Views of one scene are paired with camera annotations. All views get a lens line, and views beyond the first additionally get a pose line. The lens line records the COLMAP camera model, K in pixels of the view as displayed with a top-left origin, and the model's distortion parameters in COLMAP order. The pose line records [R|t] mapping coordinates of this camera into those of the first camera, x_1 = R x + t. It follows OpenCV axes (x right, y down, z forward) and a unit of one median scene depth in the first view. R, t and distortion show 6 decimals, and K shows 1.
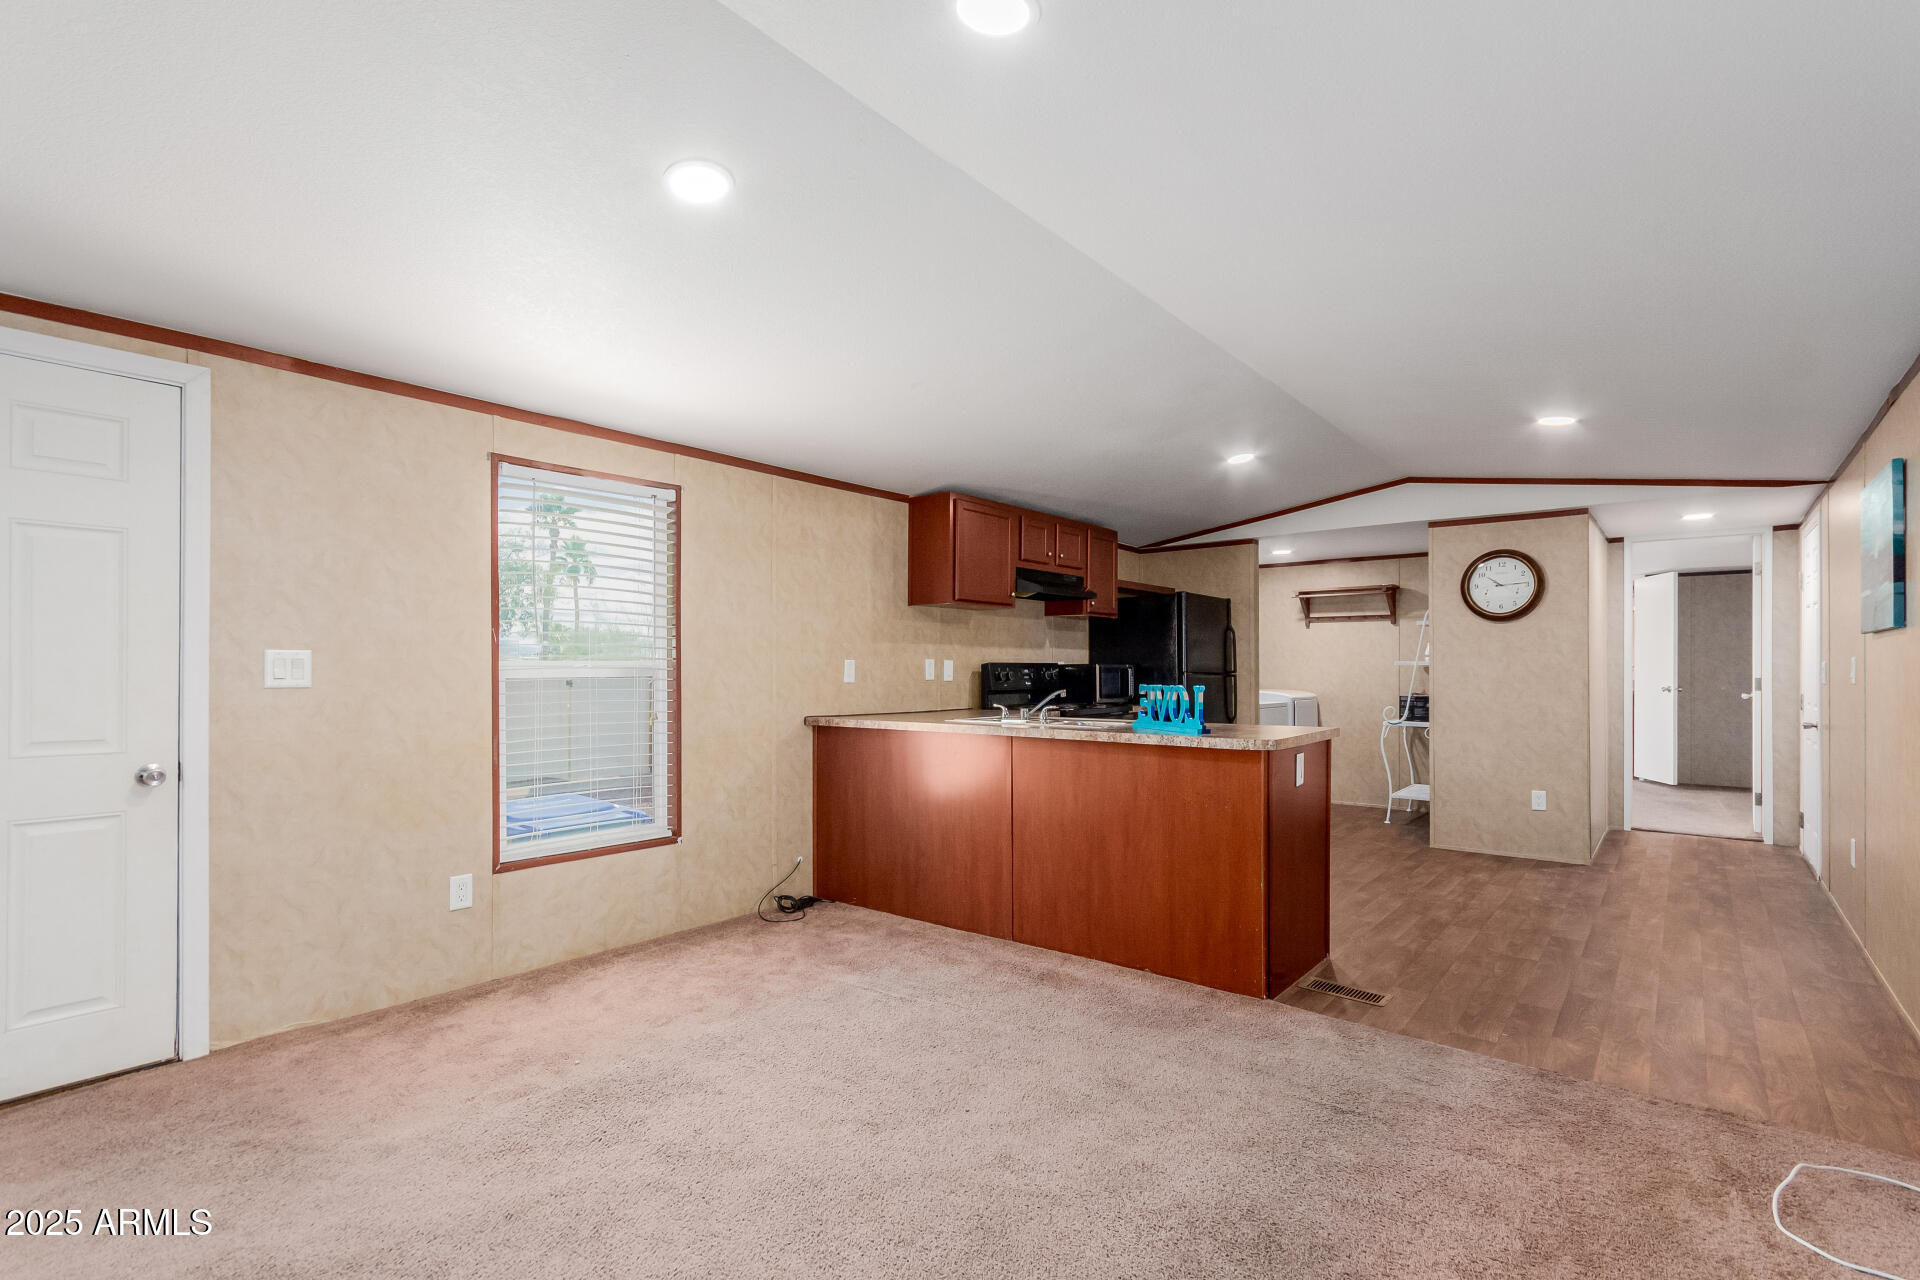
lens RADIAL K [[883.8, 0, 999.1], [0, 883.8, 672.7], [0, 0, 1]] dist [-0.000336, -0.000216]
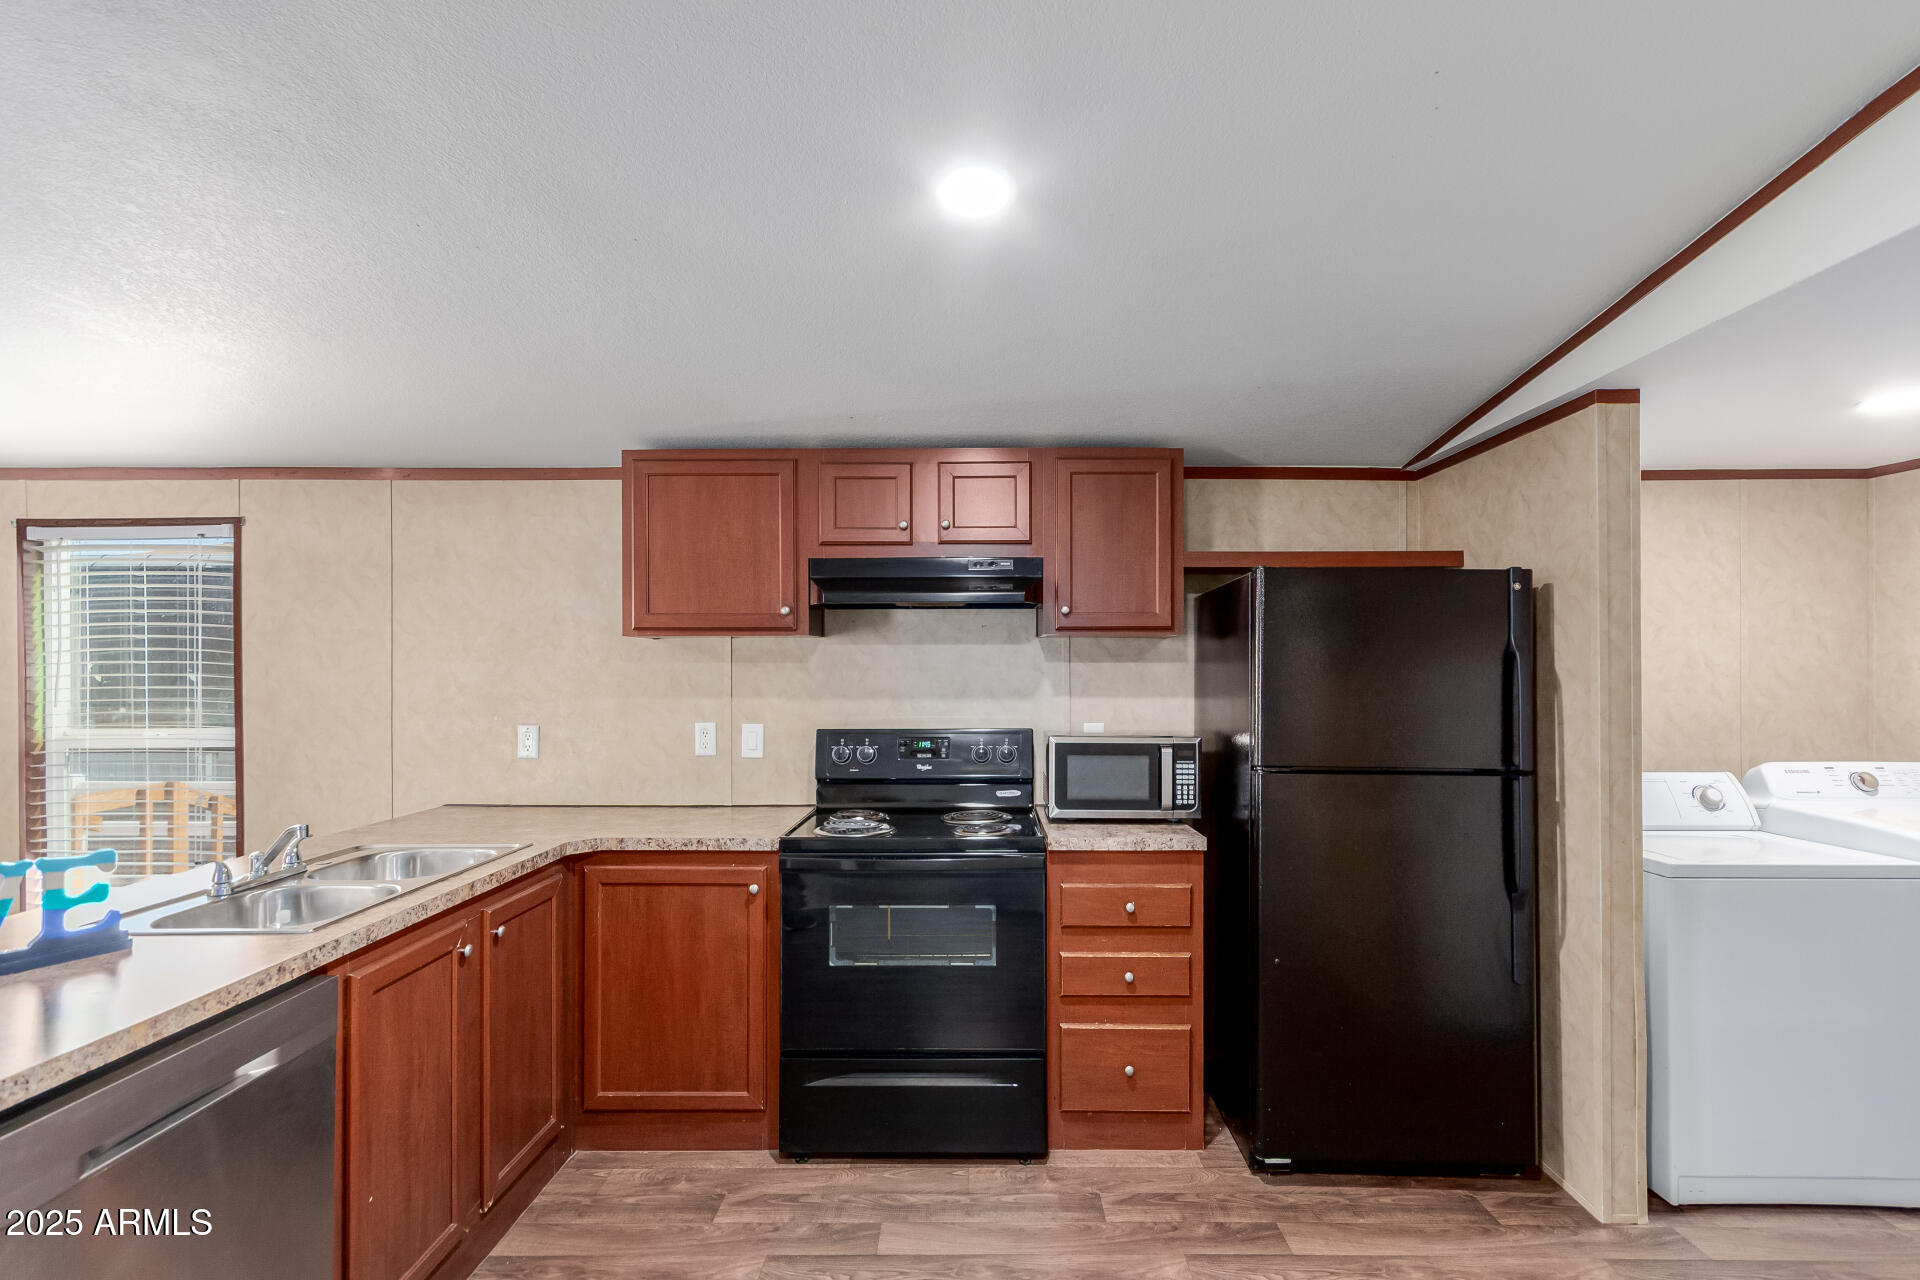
lens RADIAL K [[909.4, 0, 973.3], [0, 909.4, 664.2], [0, 0, 1]] dist [0.005270, 0.000588]
pose [[0.612678, -0.004636, -0.790319, 0.502338], [-0.002583, 0.999966, -0.007868, -0.047952], [0.790329, 0.006862, 0.612645, 0.699959]]
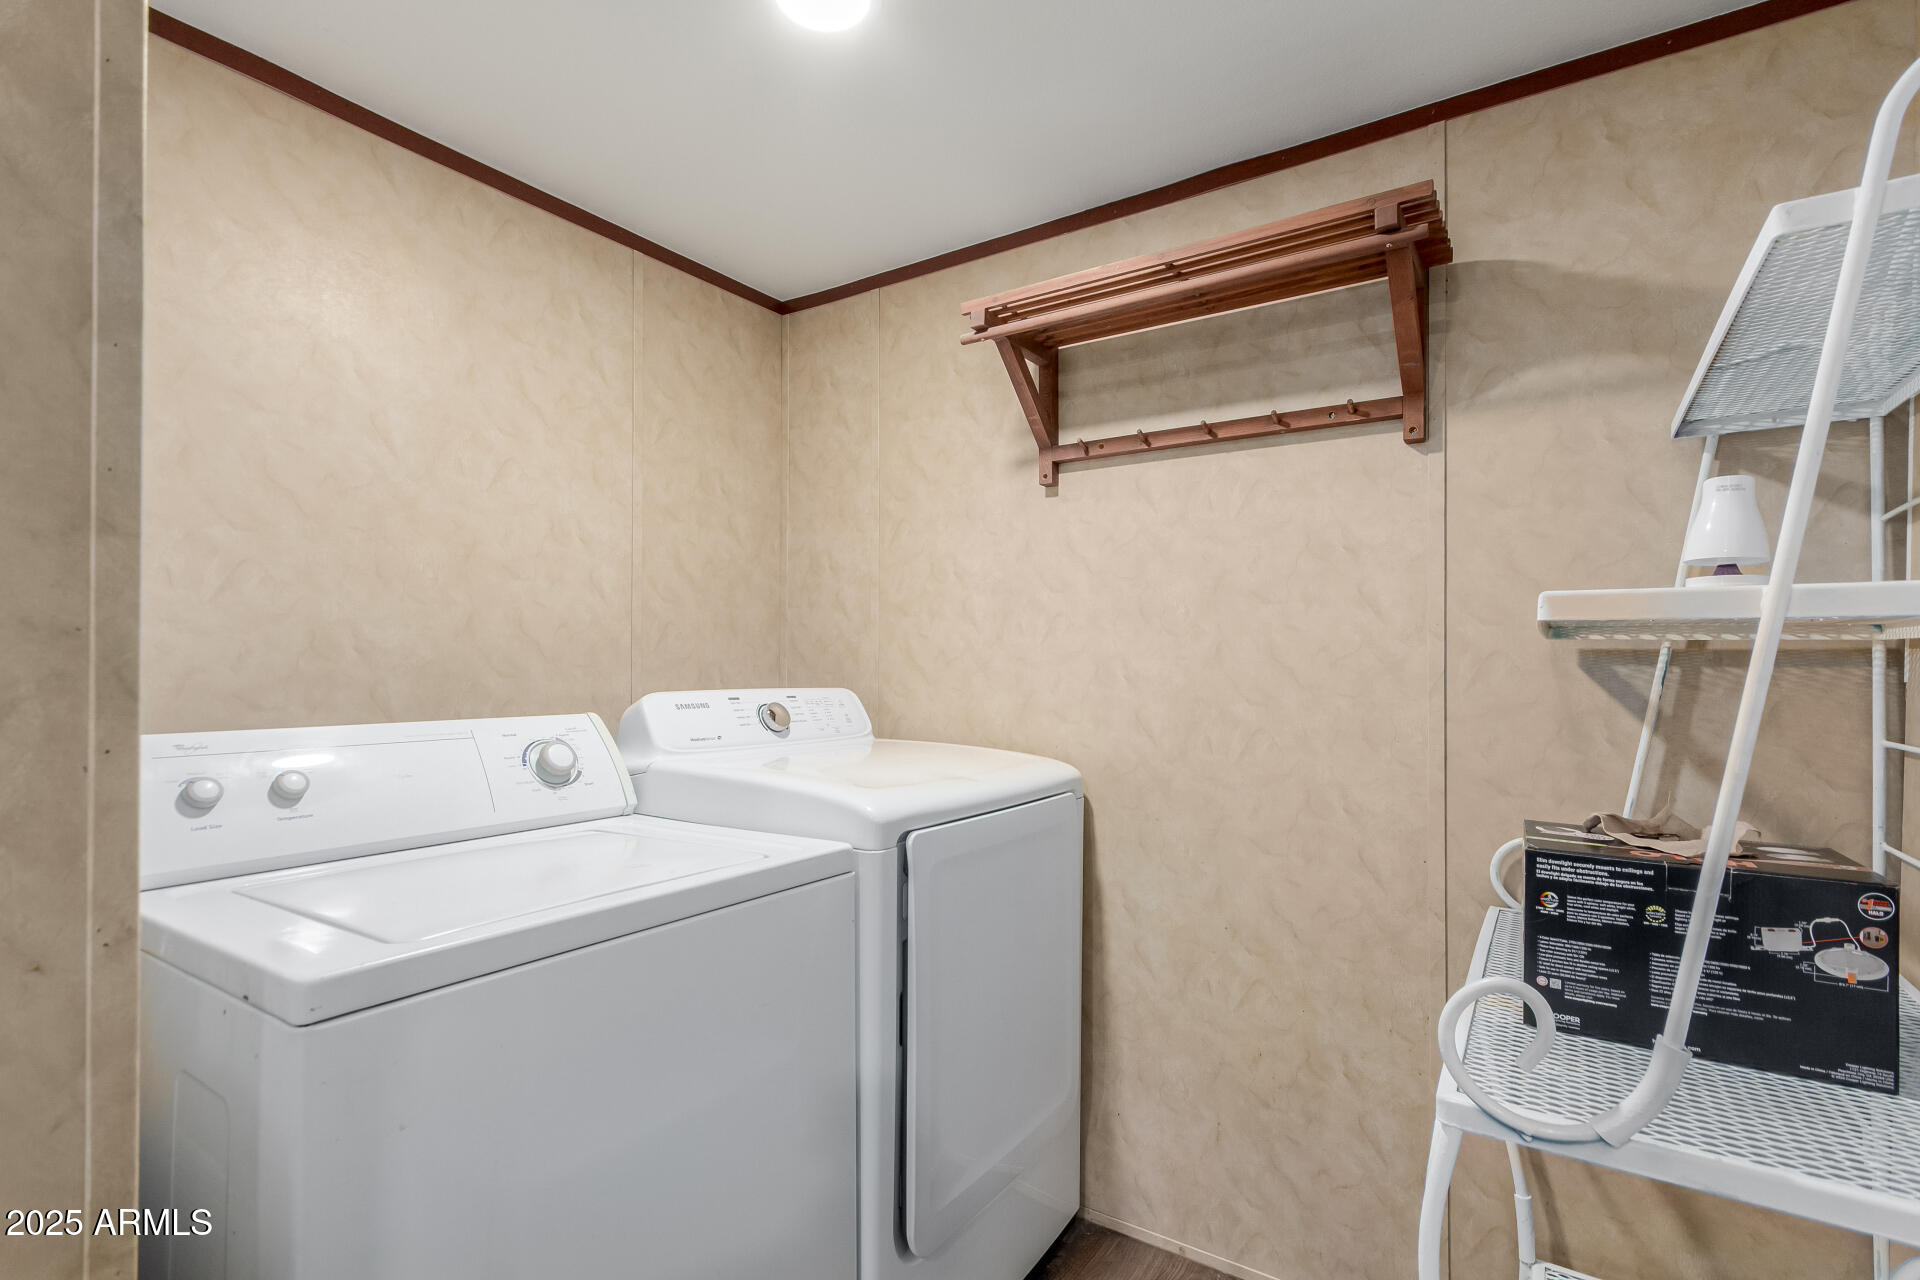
lens RADIAL K [[901.0, 0, 983.5], [0, 901.0, 662.8], [0, 0, 1]] dist [-0.000374, 0.000075]
pose [[0.996710, 0.002011, 0.081028, 0.449850], [-0.001477, 0.999977, -0.006648, -0.003130], [-0.081039, 0.006506, 0.996690, 1.092725]]
